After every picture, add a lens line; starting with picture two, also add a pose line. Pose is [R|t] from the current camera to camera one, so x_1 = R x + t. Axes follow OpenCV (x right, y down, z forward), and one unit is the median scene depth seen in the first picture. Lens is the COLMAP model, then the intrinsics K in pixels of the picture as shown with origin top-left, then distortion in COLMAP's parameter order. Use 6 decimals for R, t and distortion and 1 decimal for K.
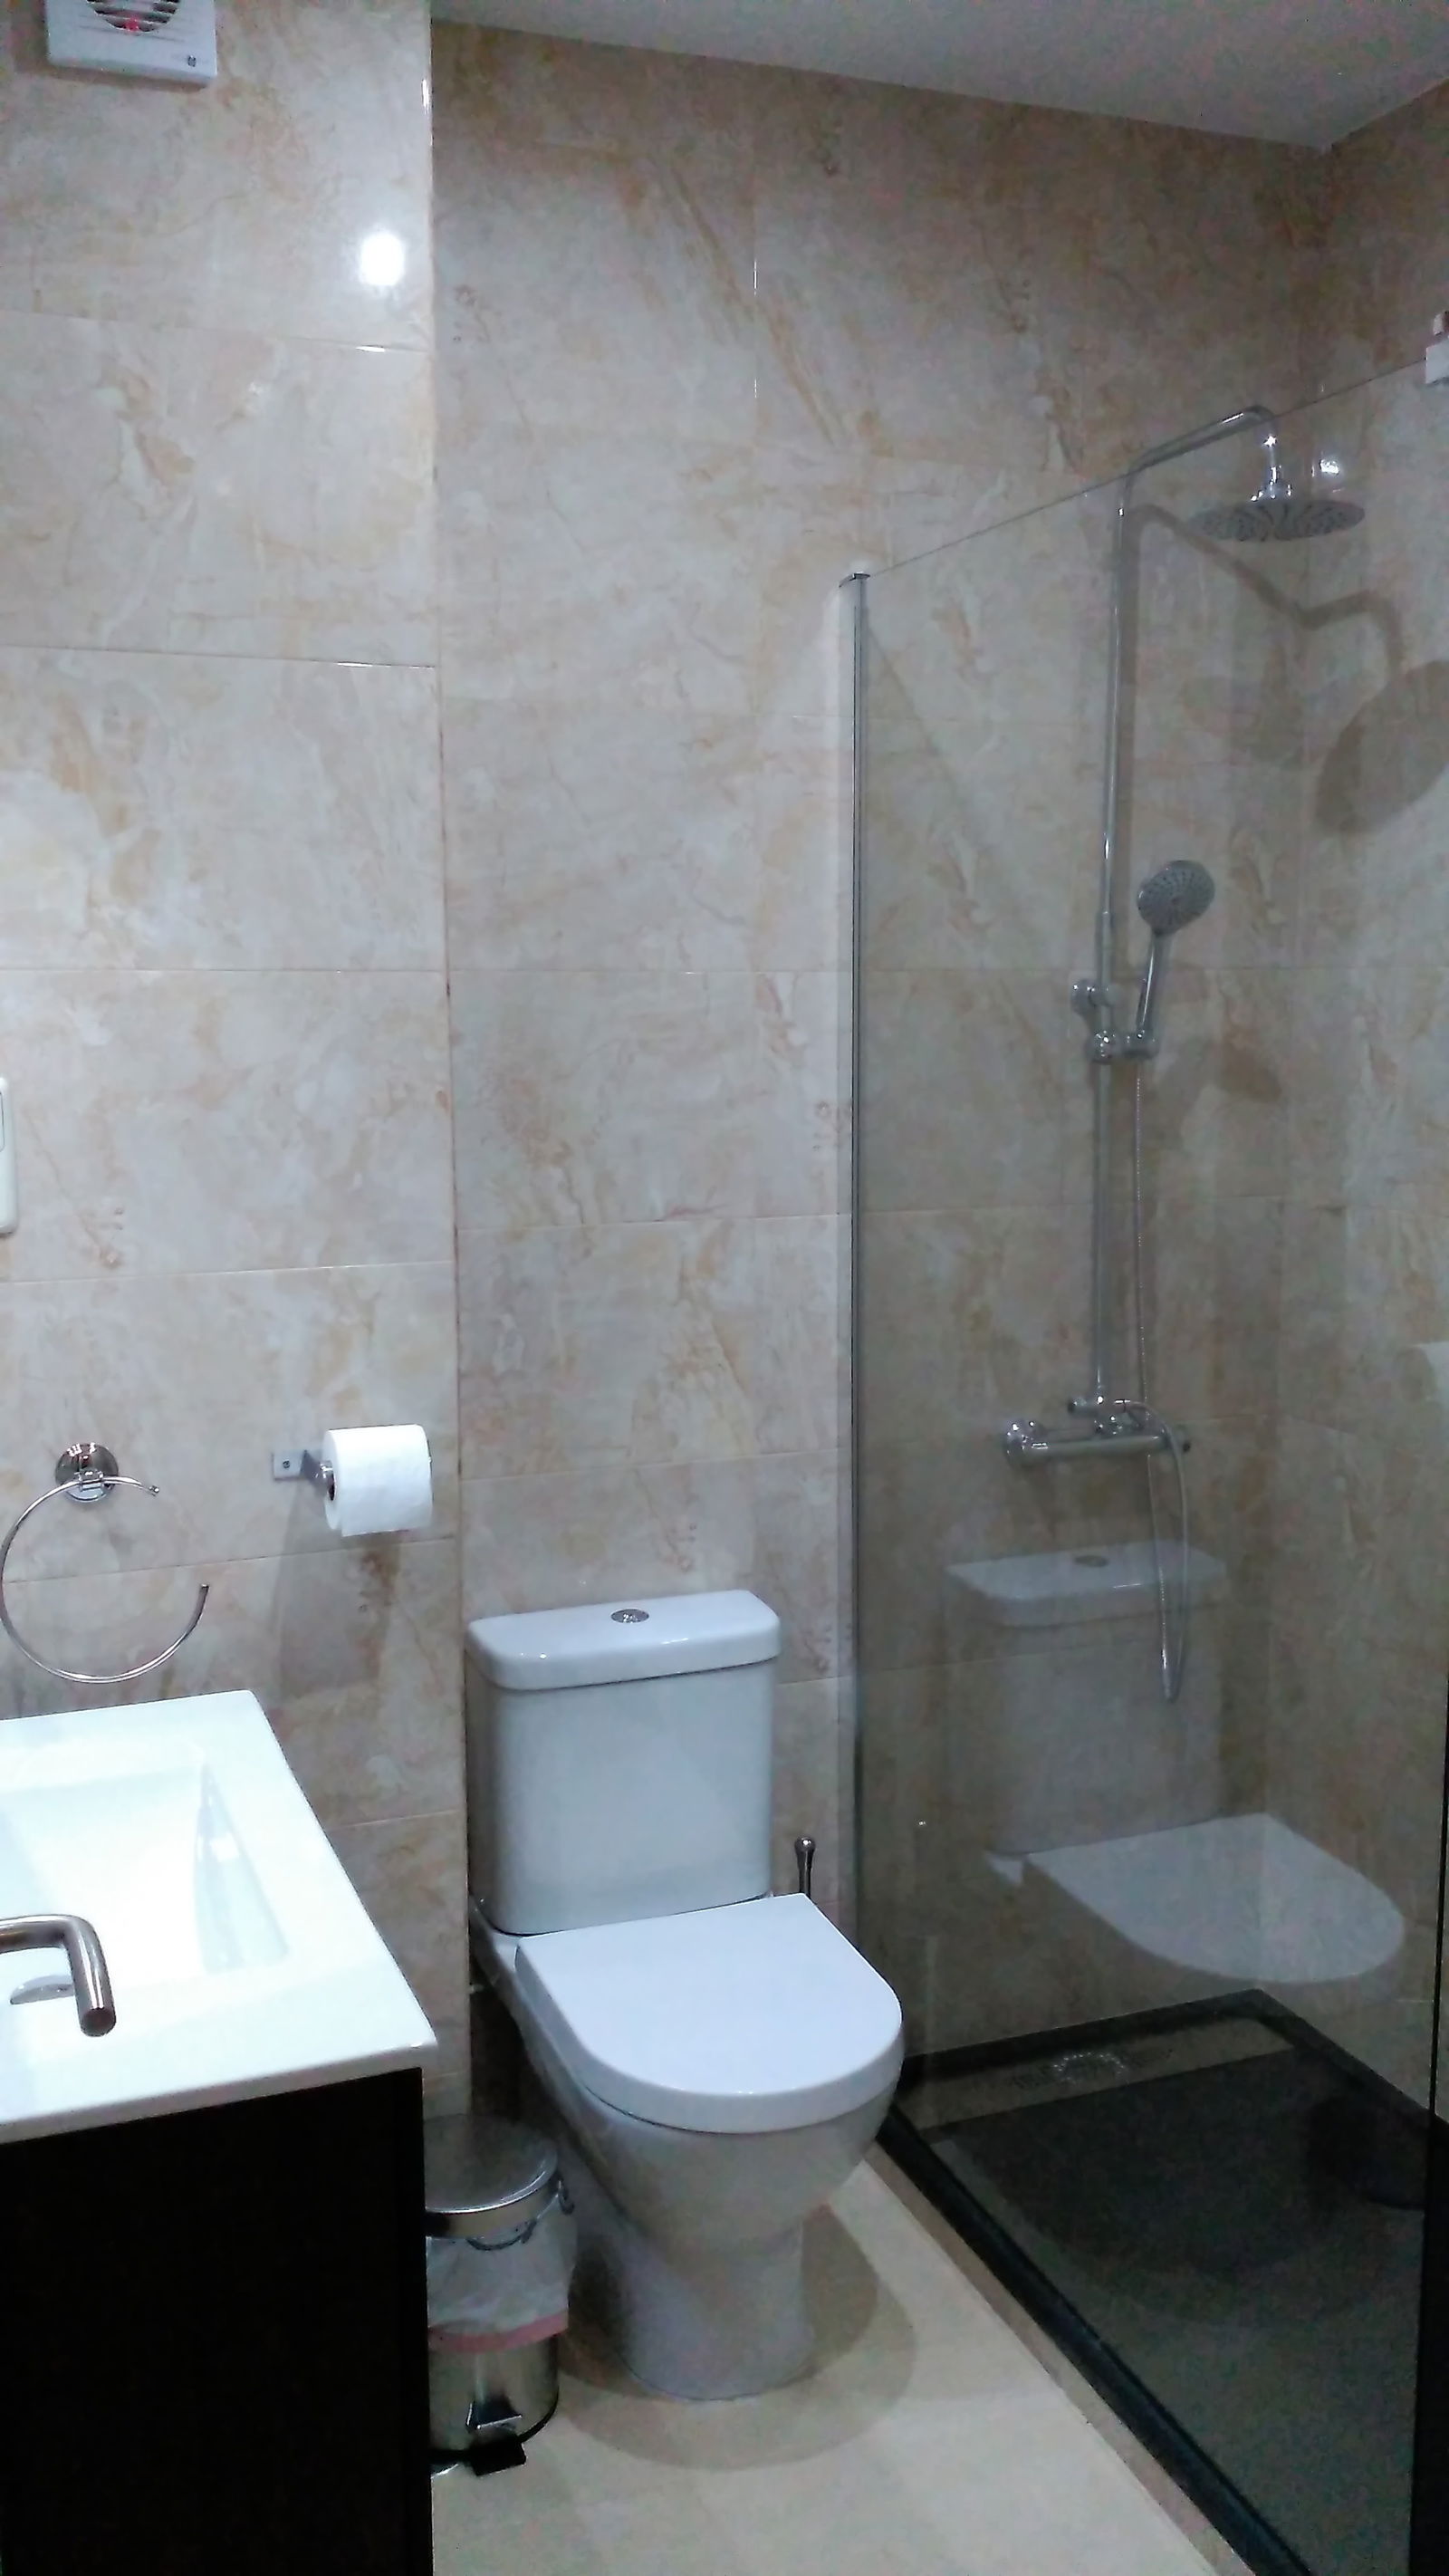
lens RADIAL K [[2169.1, 0, 733.2], [0, 2169.1, 1287.3], [0, 0, 1]] dist [0.098036, -0.174037]
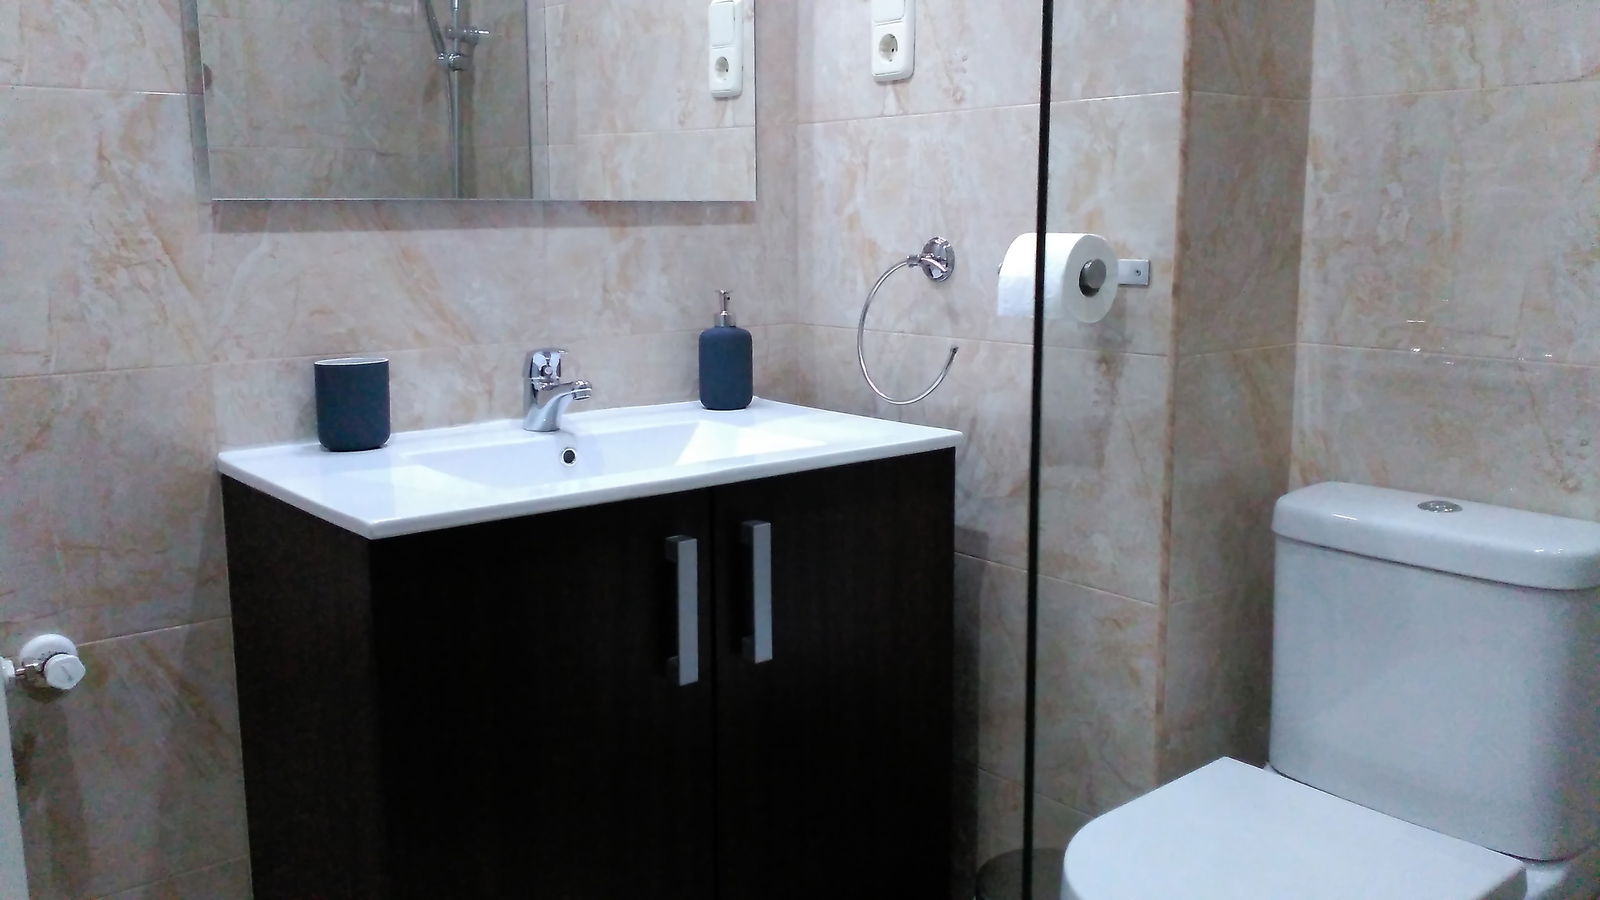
lens RADIAL K [[1347.4, 0, 793.7], [0, 1347.4, 443.7], [0, 0, 1]] dist [0.098036, -0.174037]
pose [[0.321843, 0.159613, -0.933242, 0.483808], [-0.135846, 0.983274, 0.121322, 0.107515], [0.936997, 0.087731, 0.338142, 0.633769]]
